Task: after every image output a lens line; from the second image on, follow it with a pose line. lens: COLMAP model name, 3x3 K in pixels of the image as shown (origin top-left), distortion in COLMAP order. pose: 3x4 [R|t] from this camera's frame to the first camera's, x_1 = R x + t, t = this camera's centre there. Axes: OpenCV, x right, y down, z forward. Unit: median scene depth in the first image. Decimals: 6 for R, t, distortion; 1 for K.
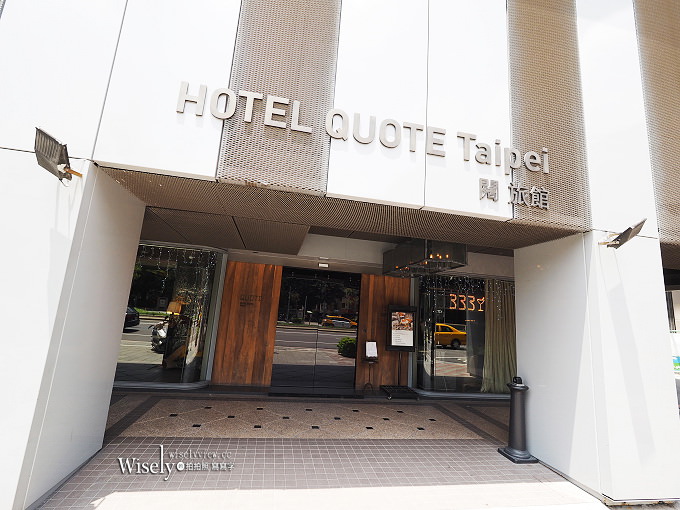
lens RADIAL K [[321.9, 0, 340.0], [0, 321.9, 255.0], [0, 0, 1]] dist [0.000199, 0.000001]
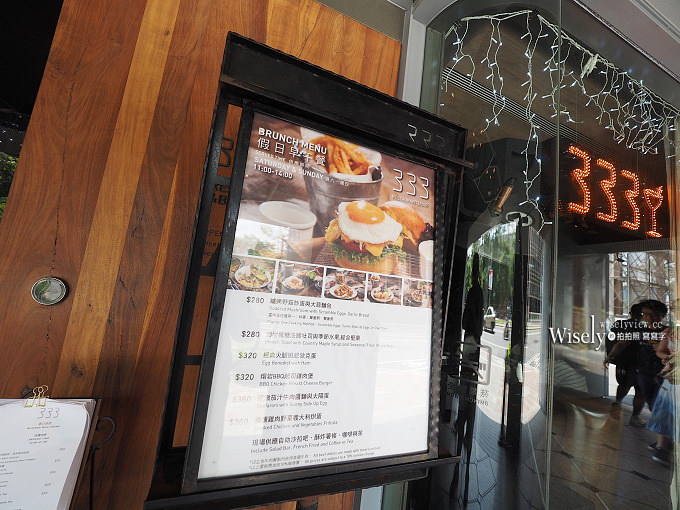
lens RADIAL K [[278.8, 0, 337.3], [0, 278.8, 253.6], [0, 0, 1]] dist [-0.024231, 0.007191]
pose [[0.982229, 0.070632, 0.173887, 0.173486], [-0.083137, 0.994370, 0.065704, 0.210664], [-0.168267, -0.078993, 0.982571, 0.905818]]
